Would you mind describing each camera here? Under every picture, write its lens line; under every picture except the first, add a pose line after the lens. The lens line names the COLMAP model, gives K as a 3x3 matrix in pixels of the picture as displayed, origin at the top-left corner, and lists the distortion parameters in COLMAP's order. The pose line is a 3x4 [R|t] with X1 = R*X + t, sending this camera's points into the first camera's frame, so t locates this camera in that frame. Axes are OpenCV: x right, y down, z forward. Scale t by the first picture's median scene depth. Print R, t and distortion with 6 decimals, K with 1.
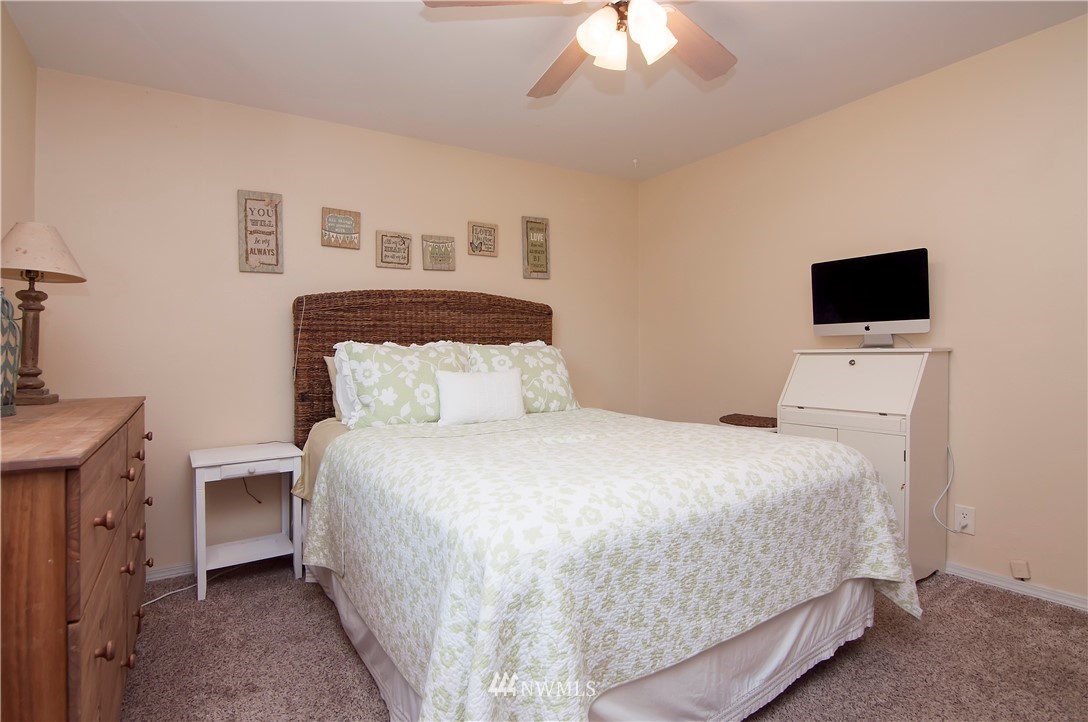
lens RADIAL K [[533.1, 0, 544.0], [0, 533.1, 361.0], [0, 0, 1]] dist [-0.003173, -0.000825]
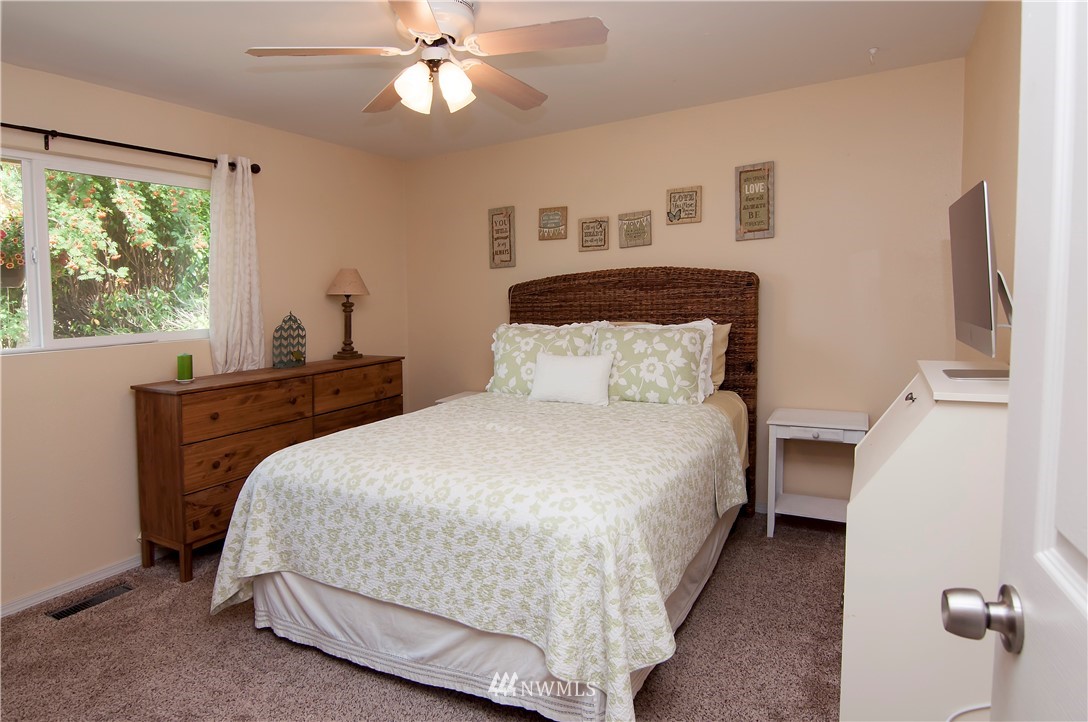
lens RADIAL K [[626.7, 0, 540.3], [0, 626.7, 324.5], [0, 0, 1]] dist [-0.005030, -0.001148]
pose [[0.459779, 0.042721, -0.887005, 0.894271], [0.010536, 0.998509, 0.053553, -0.101740], [0.887971, -0.033968, 0.458643, 0.336843]]
